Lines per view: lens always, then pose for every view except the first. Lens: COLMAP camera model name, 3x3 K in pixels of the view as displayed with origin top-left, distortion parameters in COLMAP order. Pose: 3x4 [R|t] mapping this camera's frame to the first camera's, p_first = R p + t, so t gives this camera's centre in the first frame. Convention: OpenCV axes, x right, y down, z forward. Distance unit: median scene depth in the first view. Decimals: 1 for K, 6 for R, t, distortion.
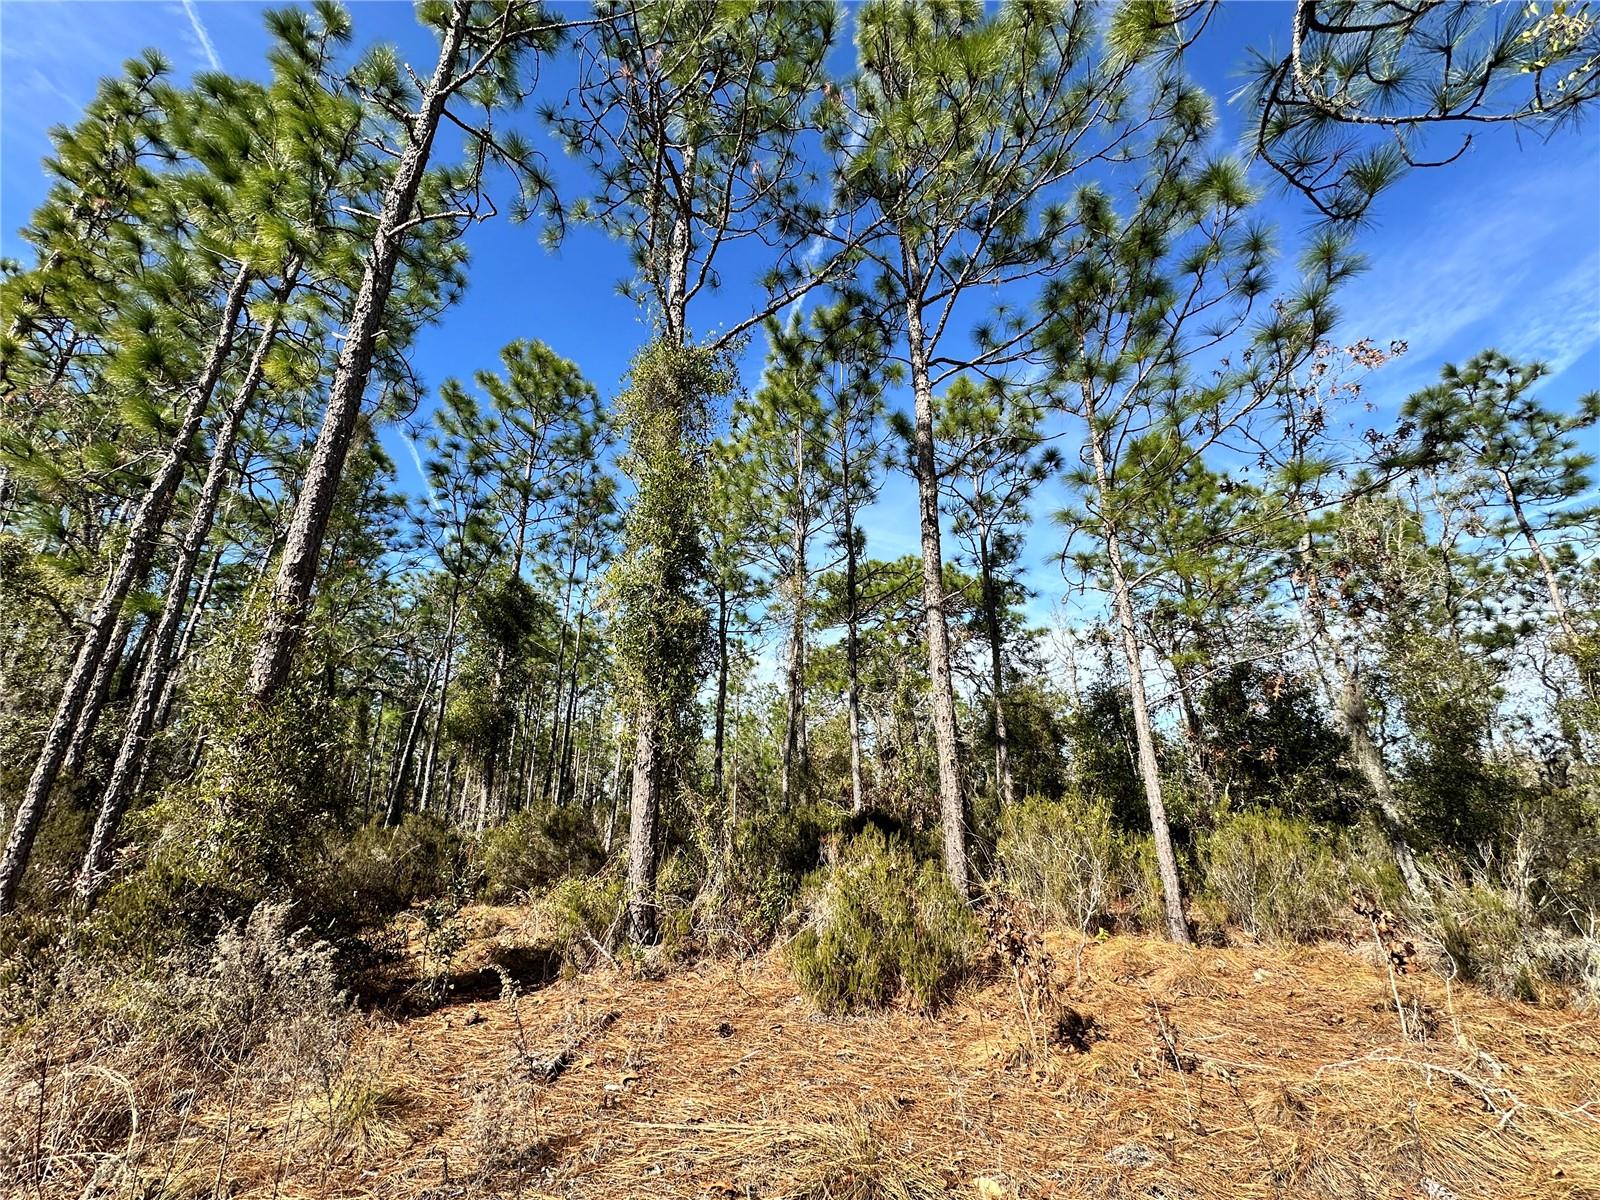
lens RADIAL K [[642.6, 0, 795.2], [0, 642.6, 592.7], [0, 0, 1]] dist [0.003336, 0.000498]
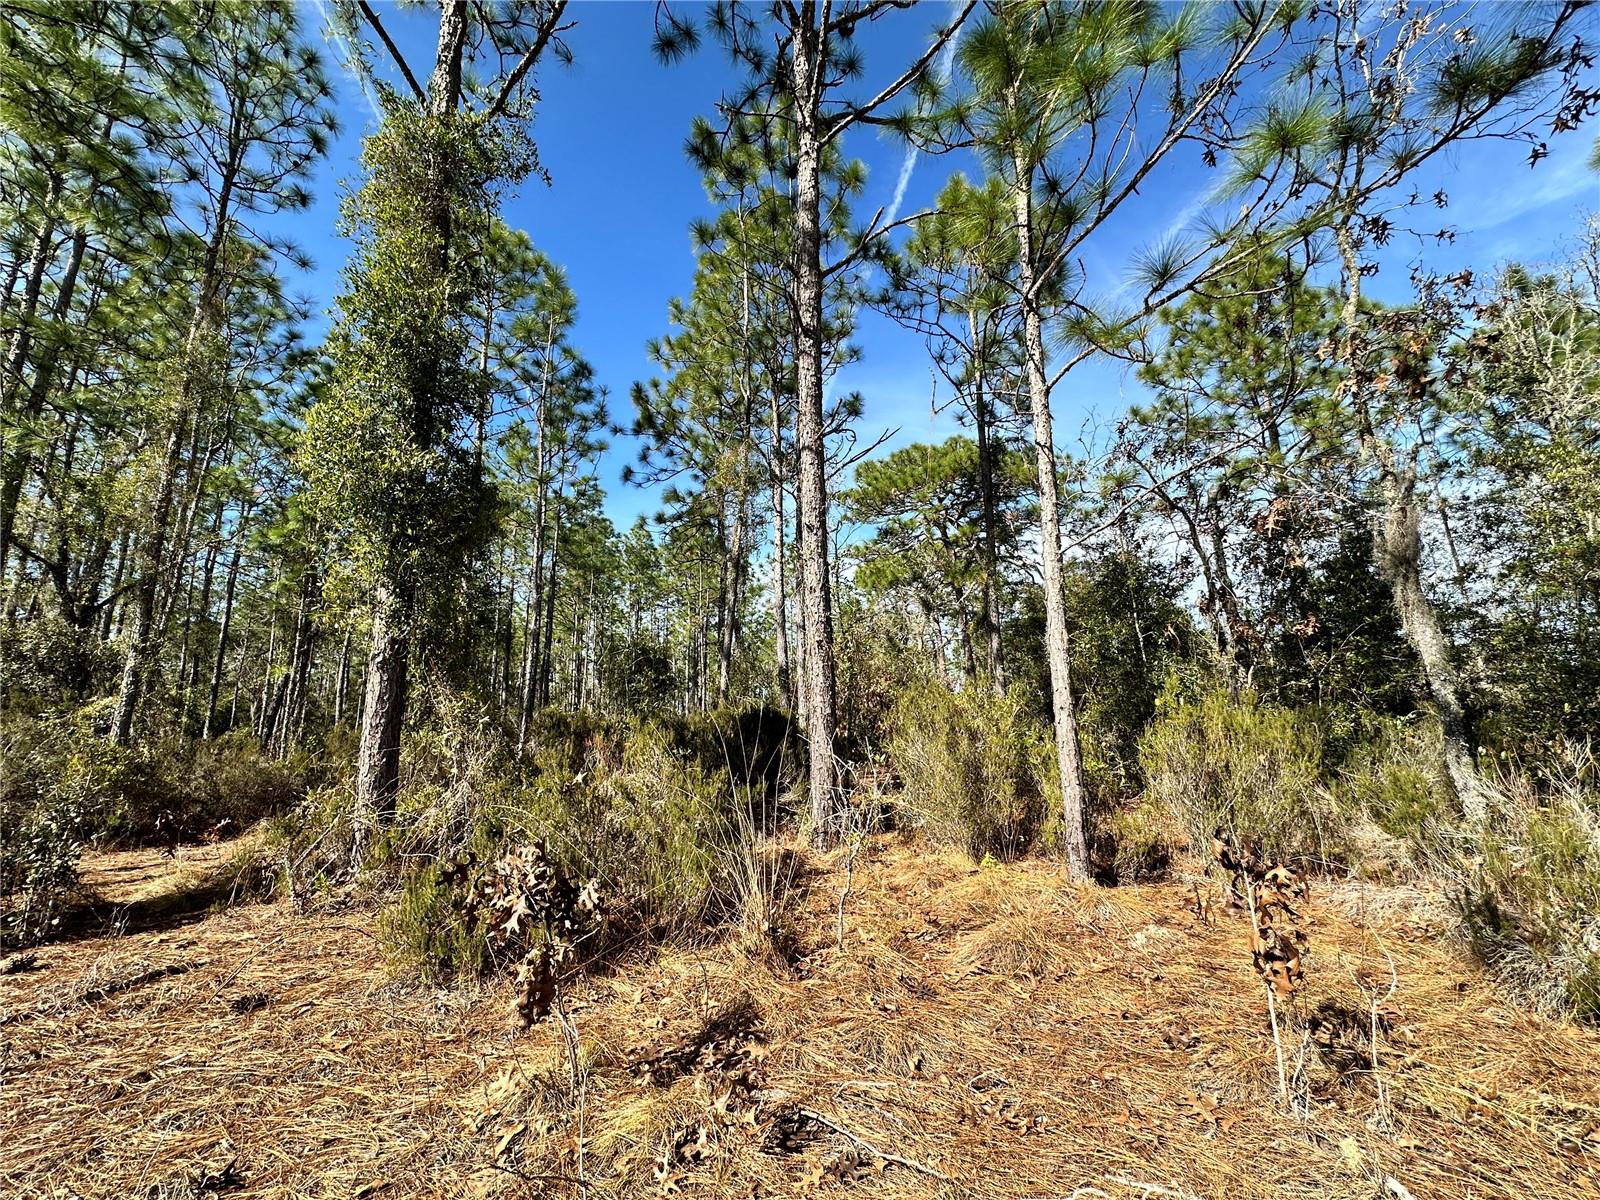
lens RADIAL K [[642.6, 0, 789.9], [0, 642.6, 592.9], [0, 0, 1]] dist [0.003336, 0.000498]
pose [[0.988460, -0.041987, -0.145549, 0.328627], [0.062120, 0.988667, 0.136670, 0.096755], [0.138161, -0.144134, 0.979866, 0.252204]]
